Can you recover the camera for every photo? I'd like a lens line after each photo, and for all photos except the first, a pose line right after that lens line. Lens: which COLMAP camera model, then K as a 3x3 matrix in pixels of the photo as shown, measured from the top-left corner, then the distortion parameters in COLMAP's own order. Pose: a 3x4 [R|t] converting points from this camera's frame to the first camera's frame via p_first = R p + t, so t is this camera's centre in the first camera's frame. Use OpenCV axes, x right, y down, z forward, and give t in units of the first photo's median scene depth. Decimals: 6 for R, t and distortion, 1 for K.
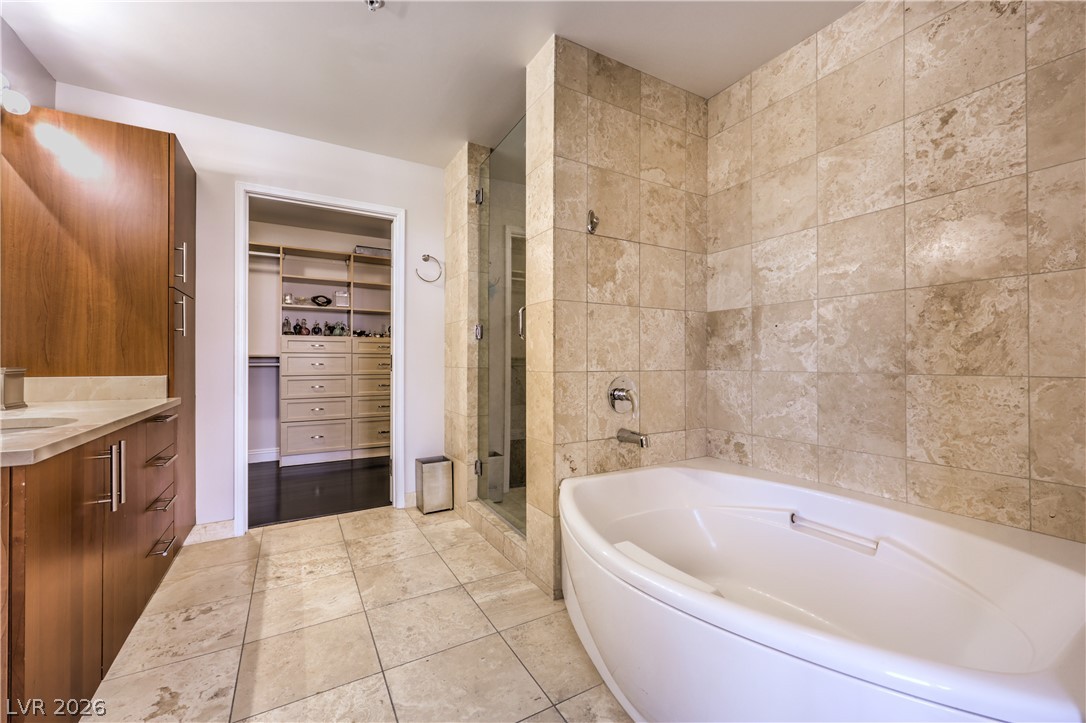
lens RADIAL K [[449.0, 0, 538.7], [0, 449.0, 359.0], [0, 0, 1]] dist [-0.000944, 0.000242]
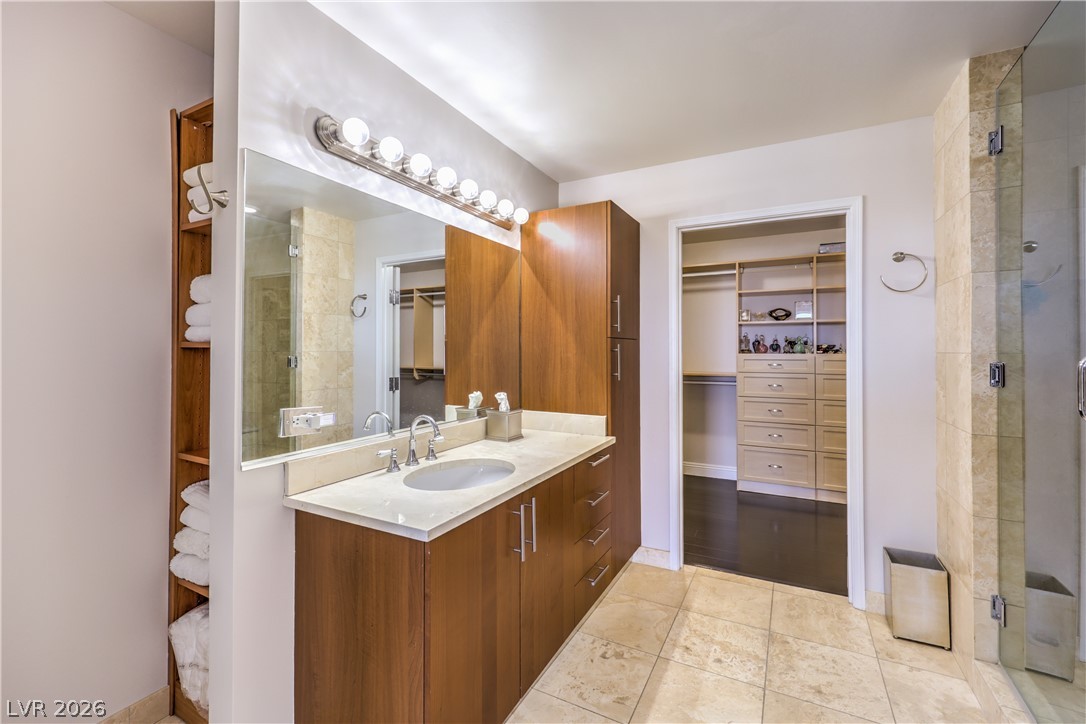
lens RADIAL K [[449.0, 0, 564.6], [0, 449.0, 342.5], [0, 0, 1]] dist [-0.000944, 0.000242]
pose [[0.548303, -0.010350, -0.836216, 0.045450], [0.009954, 0.999933, -0.005849, -0.104594], [0.836221, -0.005117, 0.548369, 0.213991]]
